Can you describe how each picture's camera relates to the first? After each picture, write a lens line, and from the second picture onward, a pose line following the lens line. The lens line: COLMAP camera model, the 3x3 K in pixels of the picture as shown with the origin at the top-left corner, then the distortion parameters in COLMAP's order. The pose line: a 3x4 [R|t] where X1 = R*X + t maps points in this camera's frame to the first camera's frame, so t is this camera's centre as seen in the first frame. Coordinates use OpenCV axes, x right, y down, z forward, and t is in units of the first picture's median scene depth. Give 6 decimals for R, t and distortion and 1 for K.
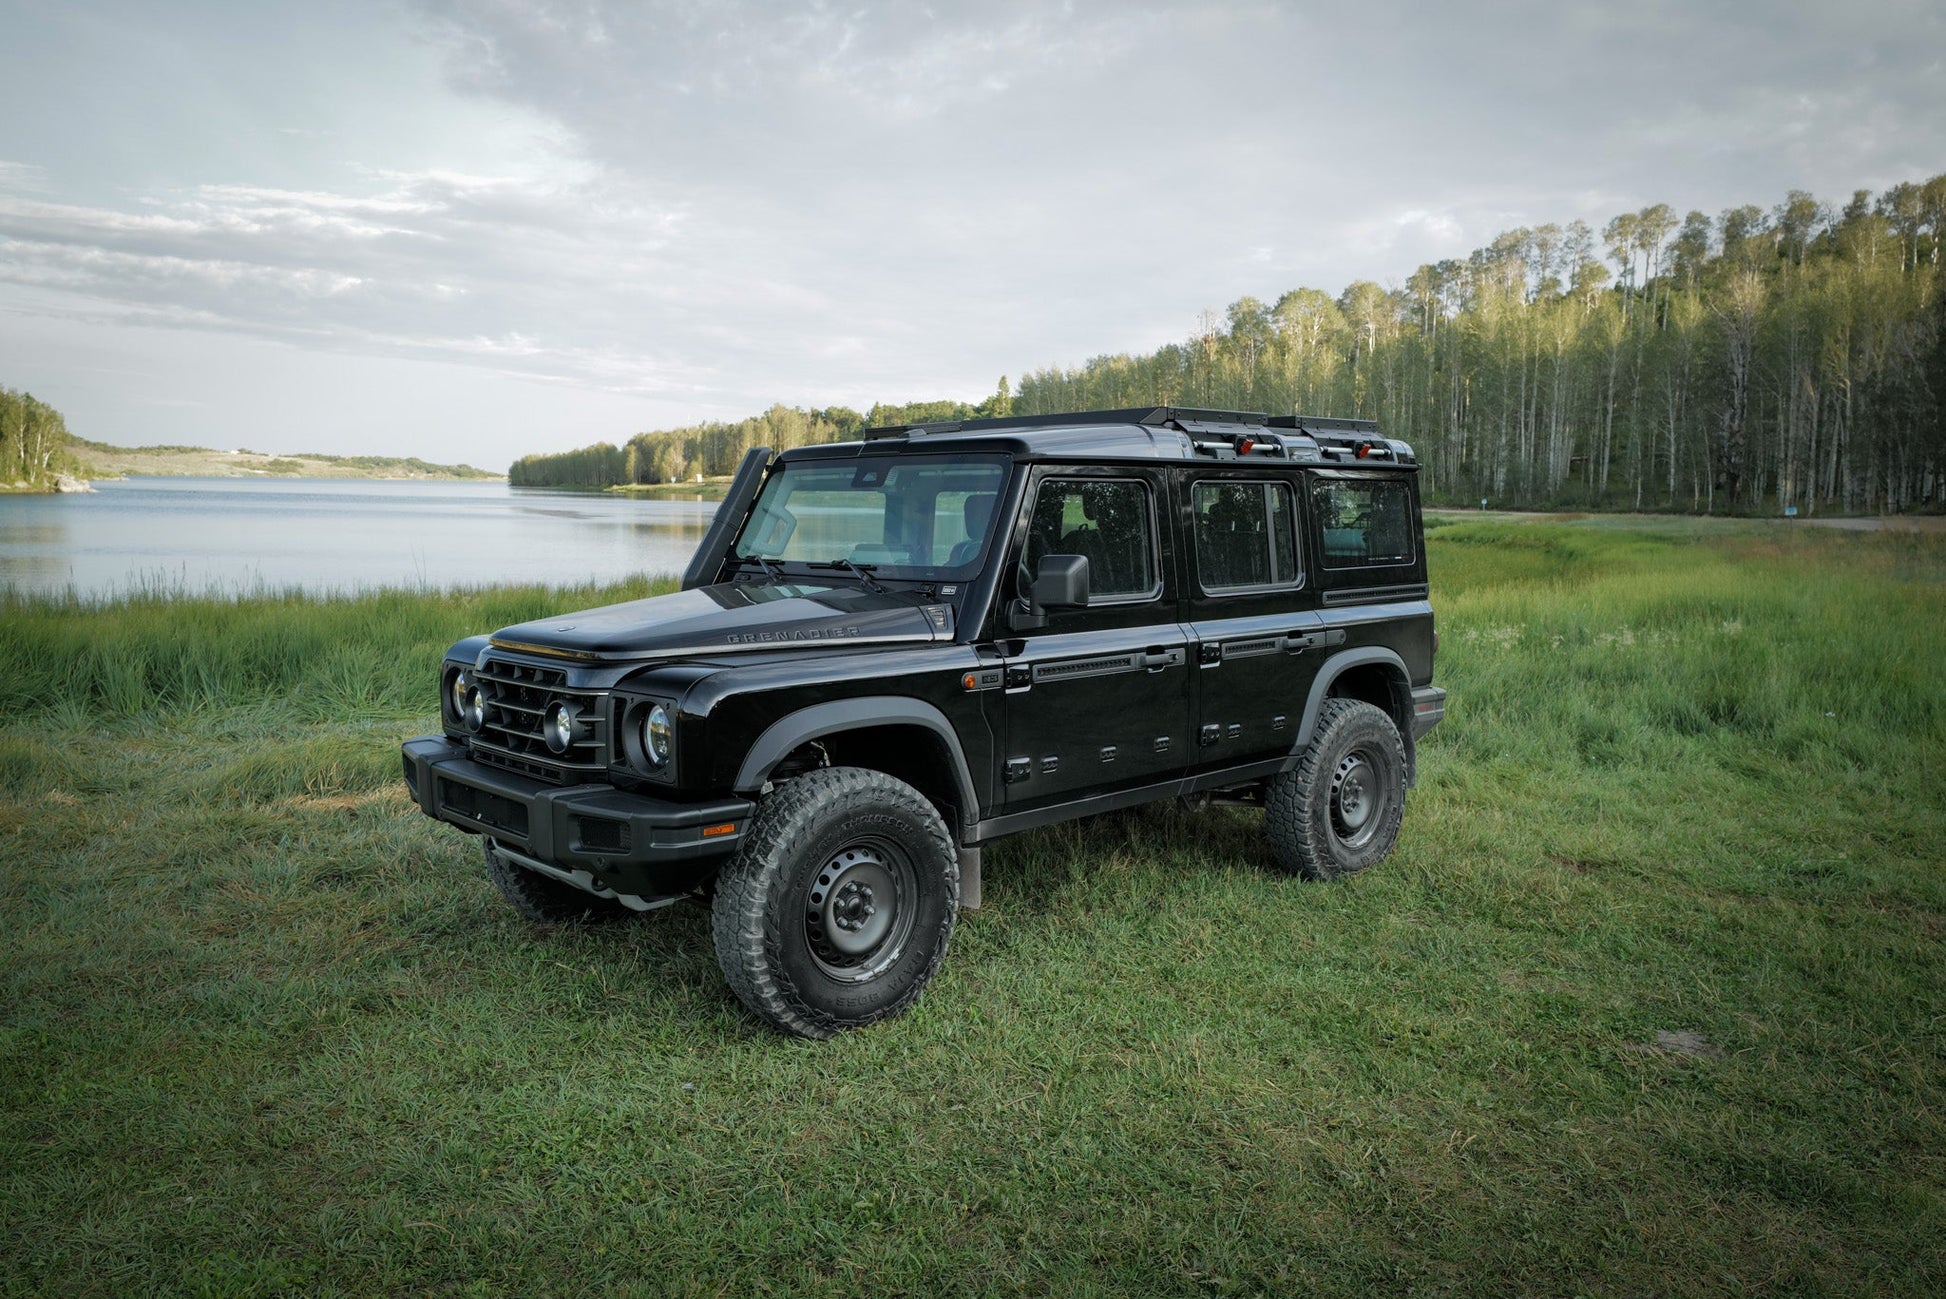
lens RADIAL K [[1434.8, 0, 967.8], [0, 1434.8, 650.4], [0, 0, 1]] dist [-0.013189, 0.003637]
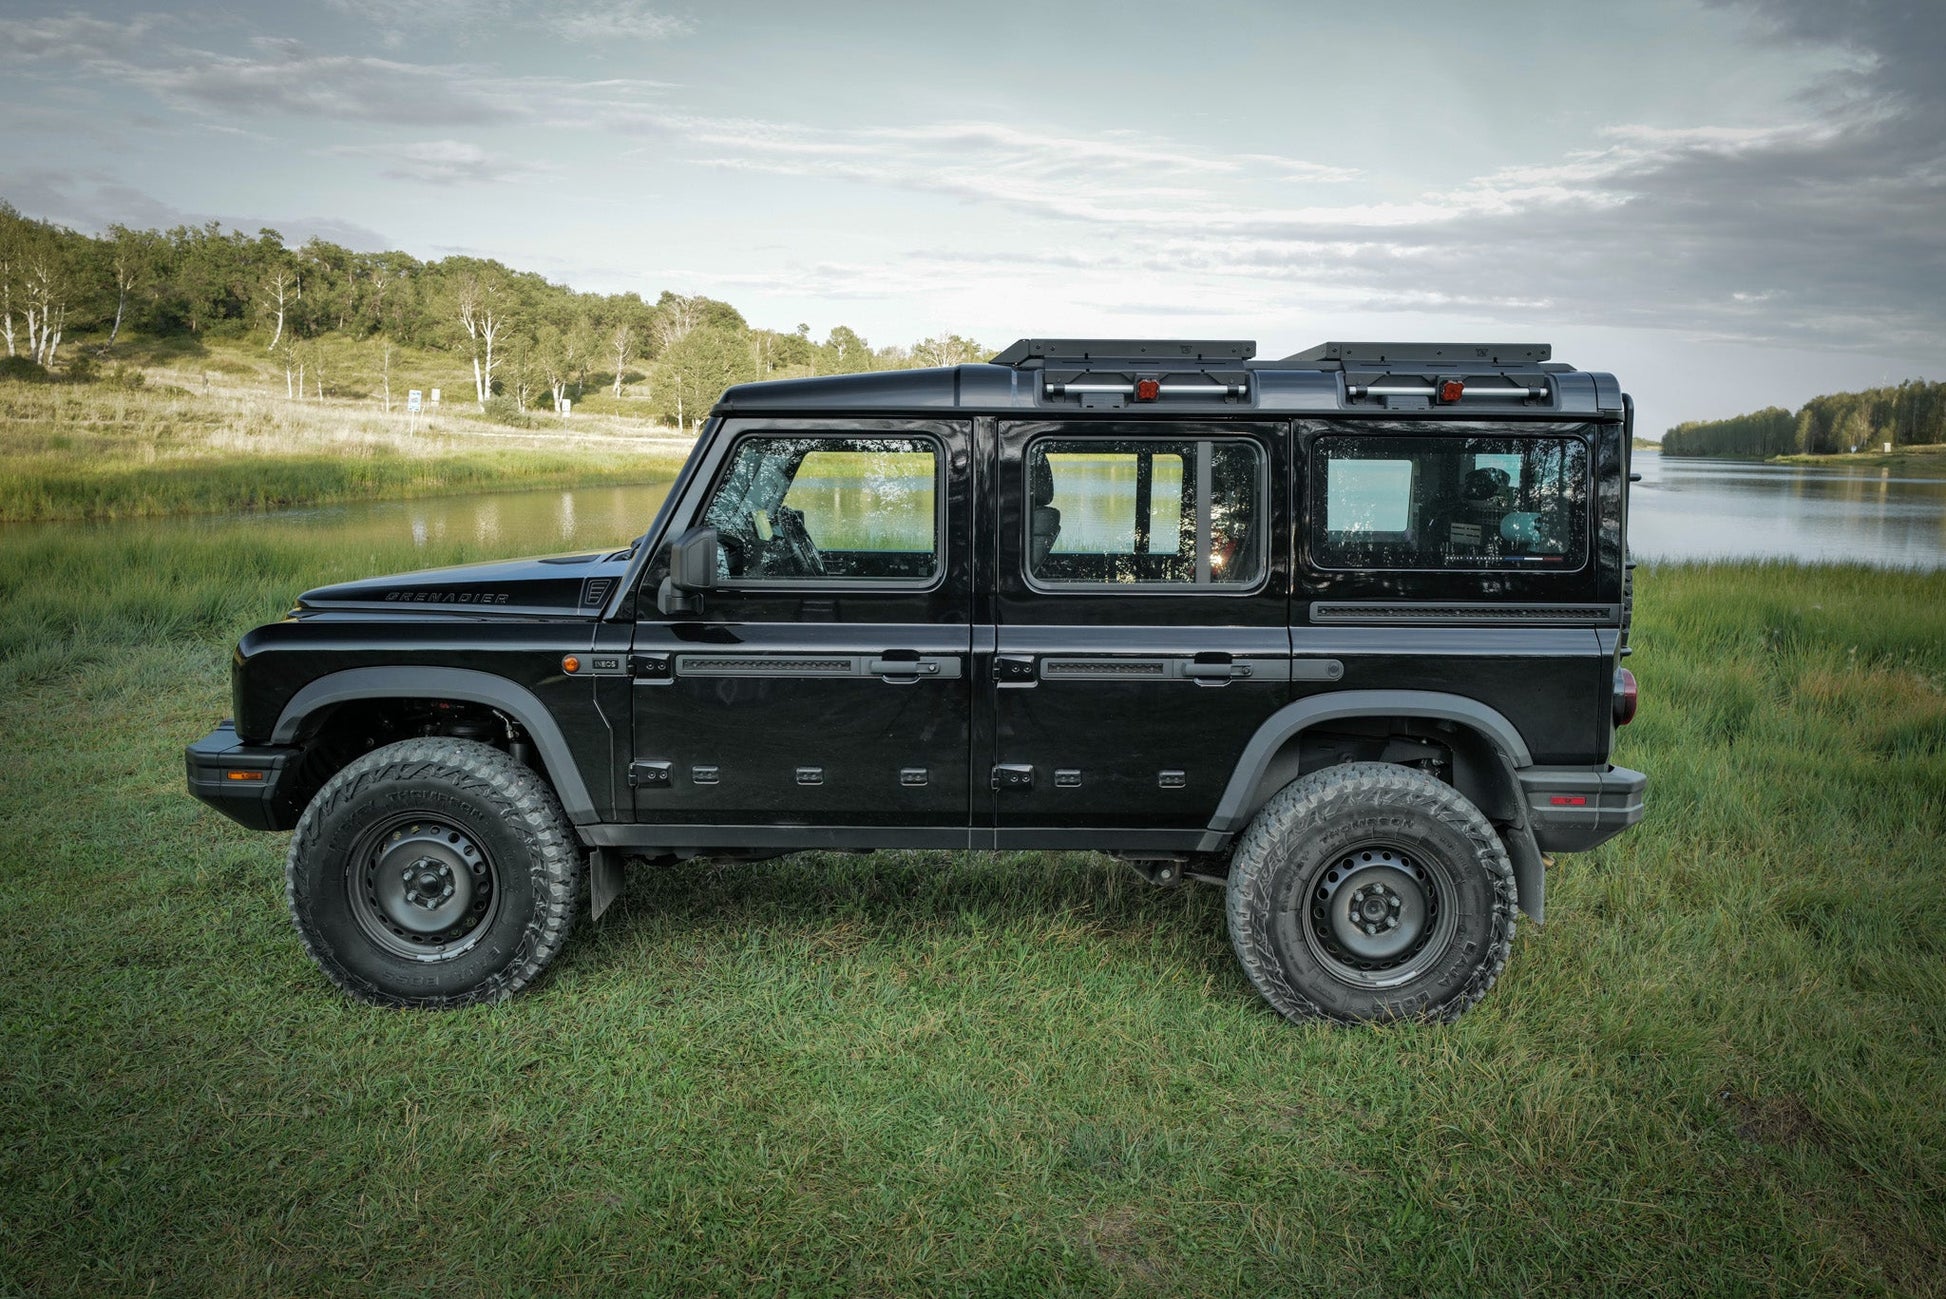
lens RADIAL K [[1434.8, 0, 967.8], [0, 1434.8, 650.4], [0, 0, 1]] dist [-0.013189, 0.003637]
pose [[0.725050, 0.093915, -0.682263, 0.367075], [-0.079527, 0.995449, 0.052512, -0.024875], [0.684089, 0.016185, 0.729219, 0.244014]]
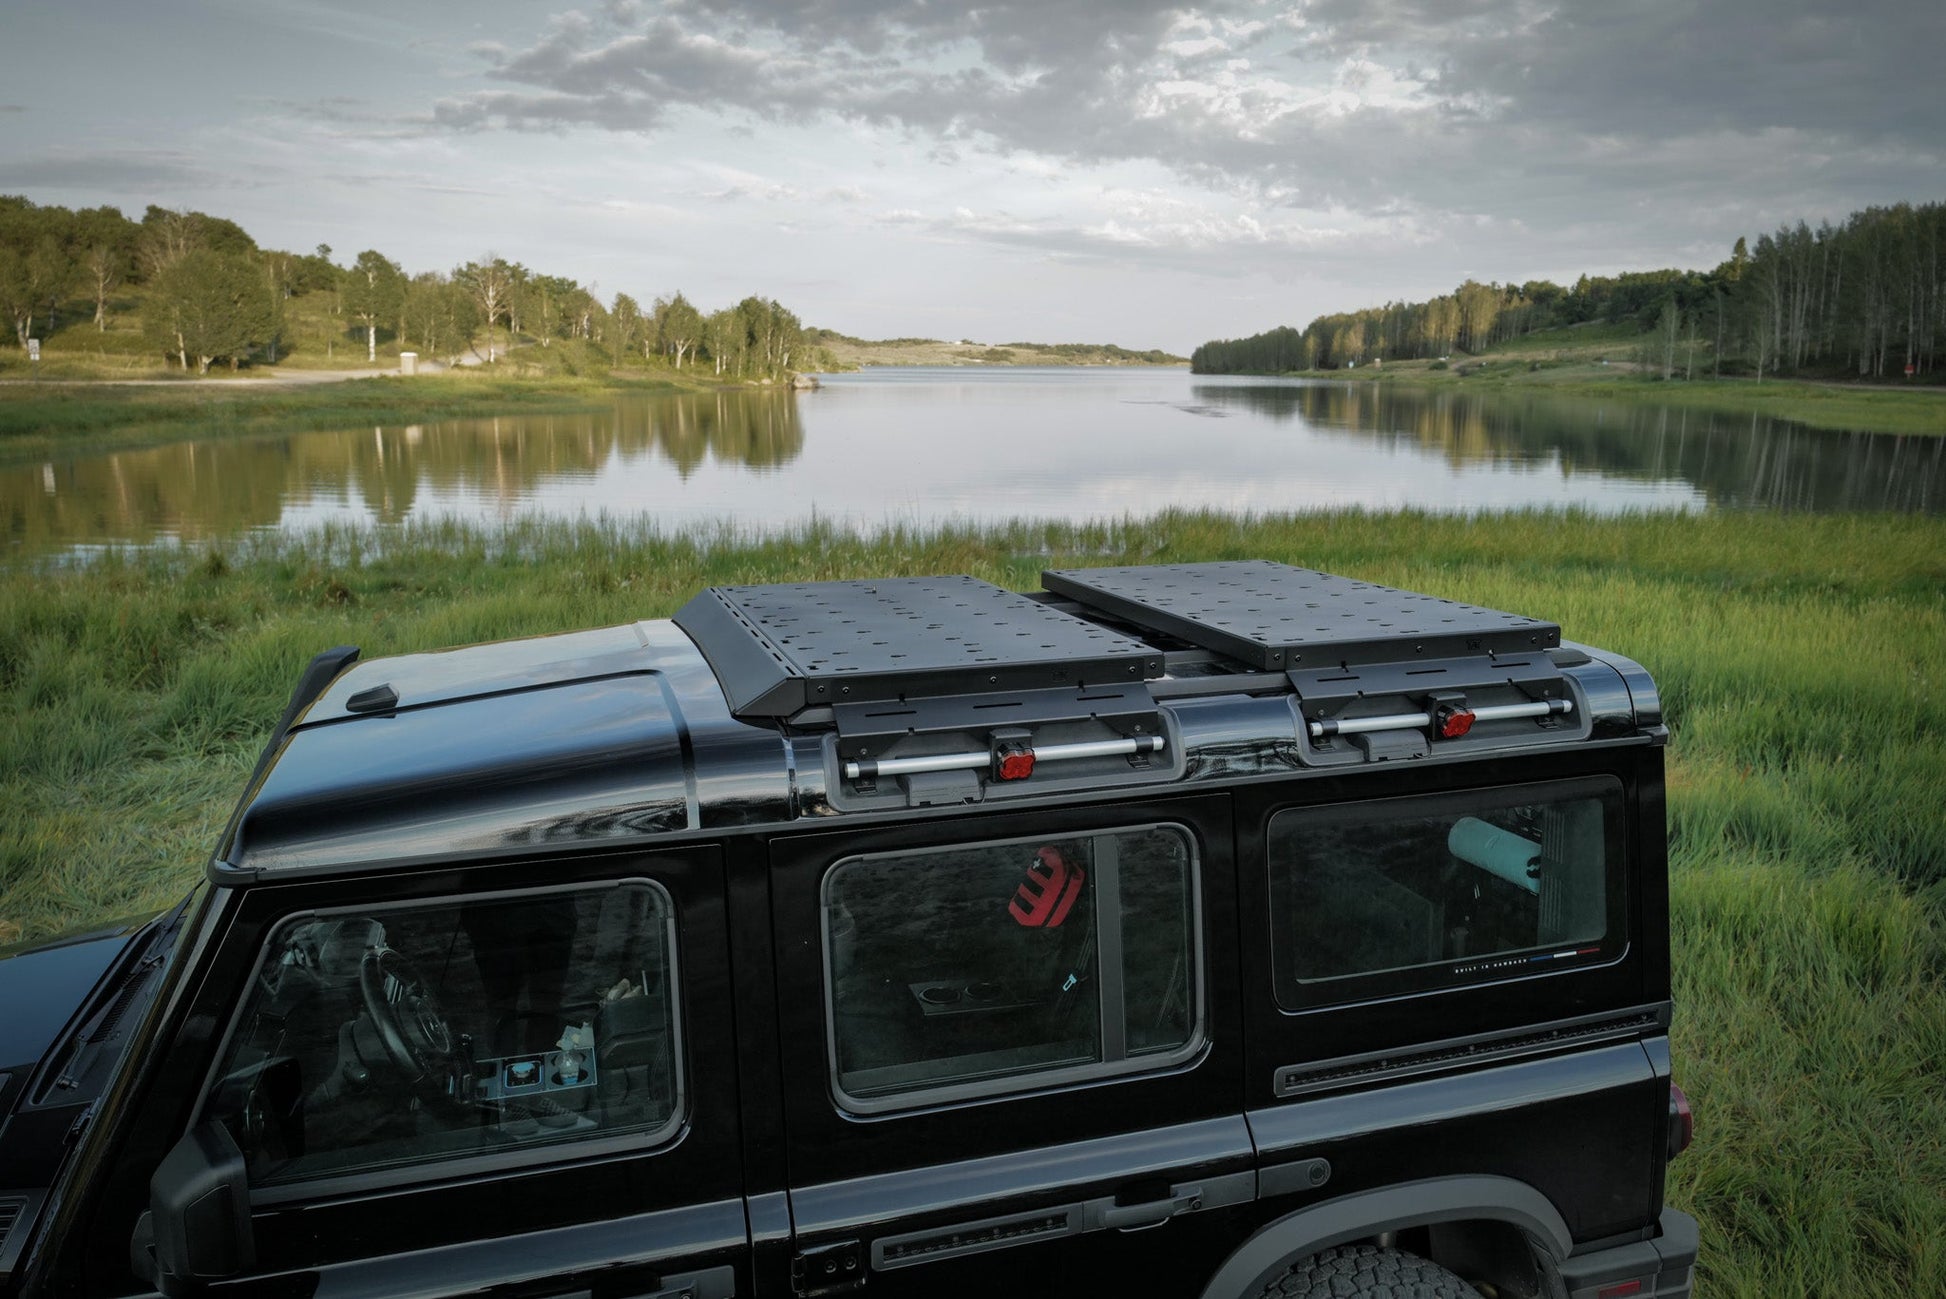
lens RADIAL K [[1436.8, 0, 968.5], [0, 1436.8, 649.3], [0, 0, 1]] dist [-0.014840, 0.006206]
pose [[0.894811, 0.069699, -0.440972, 0.214213], [-0.034877, 0.995633, 0.086597, -0.123513], [0.445082, -0.062108, 0.893334, 0.358007]]
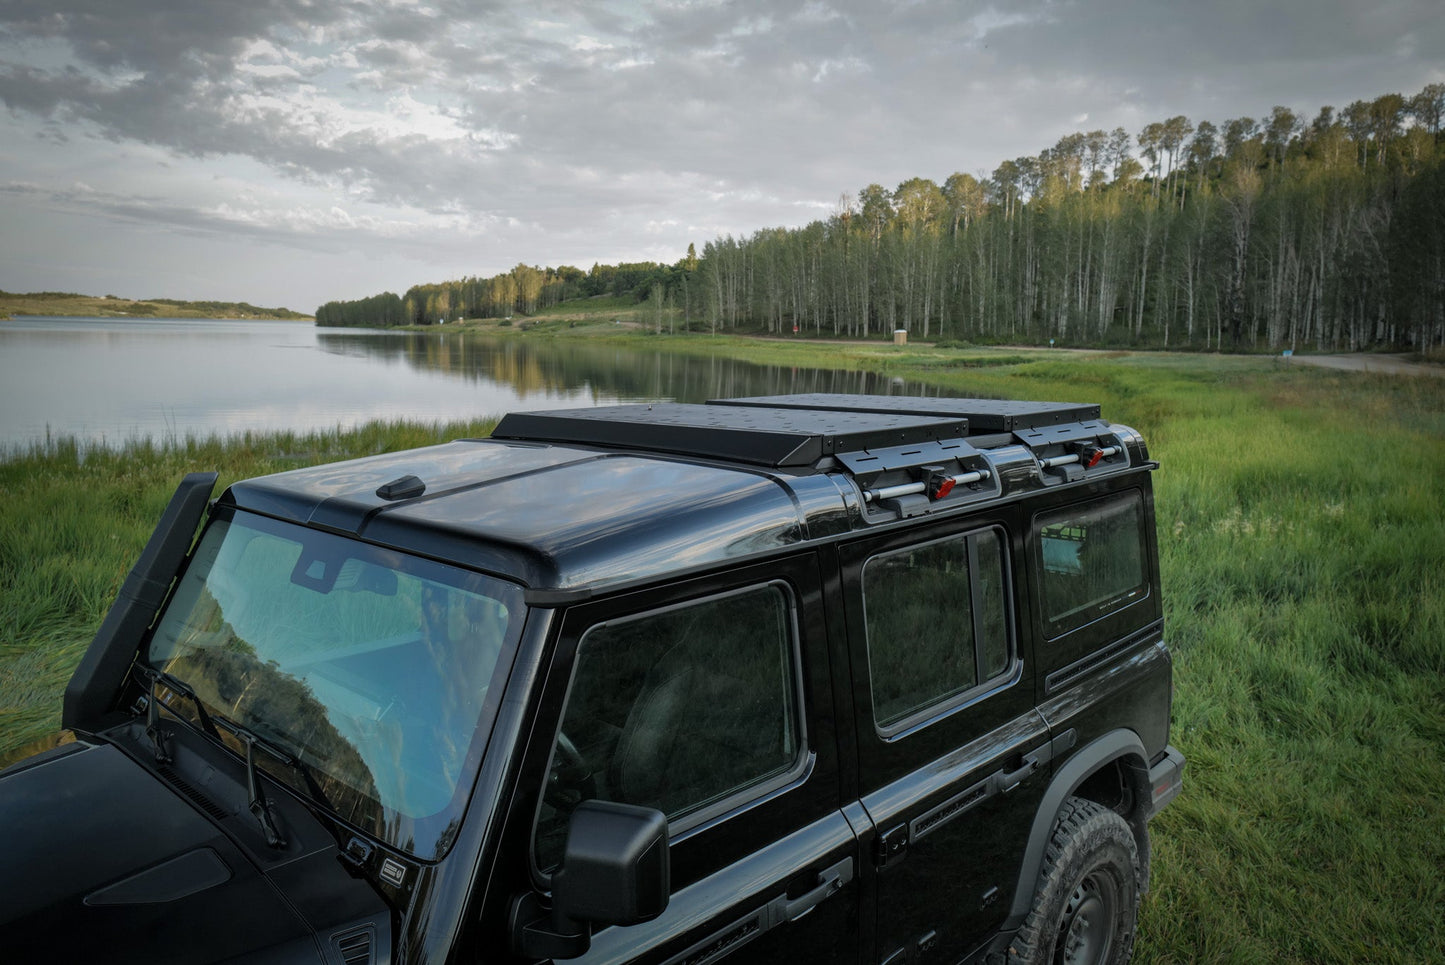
lens RADIAL K [[1064.7, 0, 720.7], [0, 1064.7, 485.7], [0, 0, 1]] dist [-0.002111, 0.005952]
pose [[0.998730, -0.006940, 0.049908, 0.041456], [0.005161, 0.999349, 0.035702, -0.093092], [-0.050123, -0.035399, 0.998116, 0.309024]]
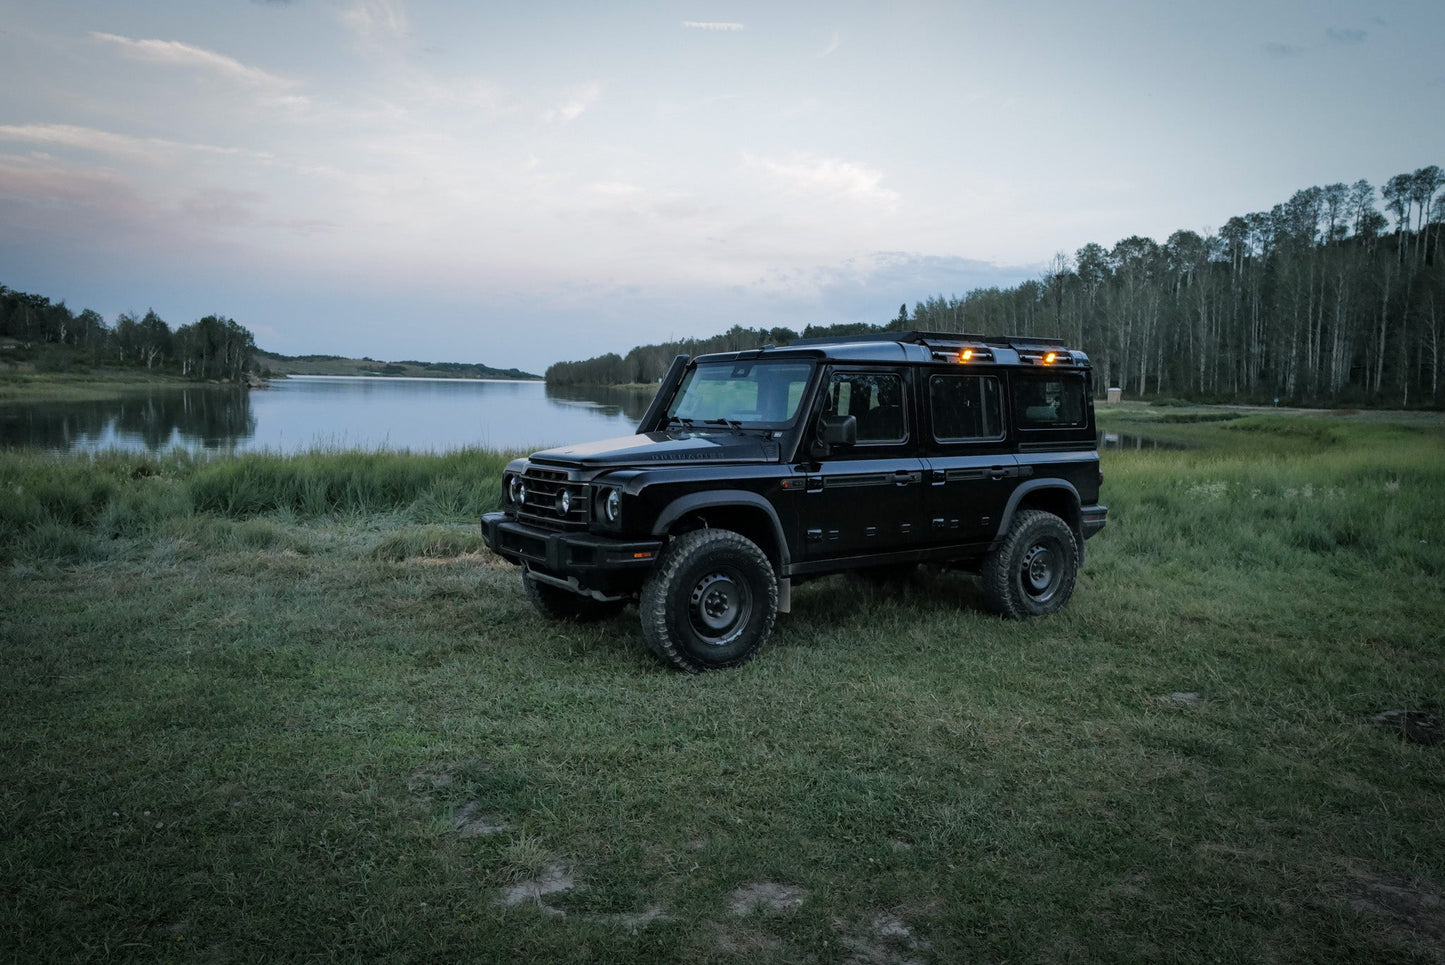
lens RADIAL K [[1063.8, 0, 717.3], [0, 1063.8, 483.8], [0, 0, 1]] dist [-0.019501, 0.004964]
pose [[0.989058, 0.018844, -0.146320, 0.052622], [-0.022075, 0.999546, -0.020489, 0.023574], [0.145867, 0.023495, 0.989025, -0.155903]]
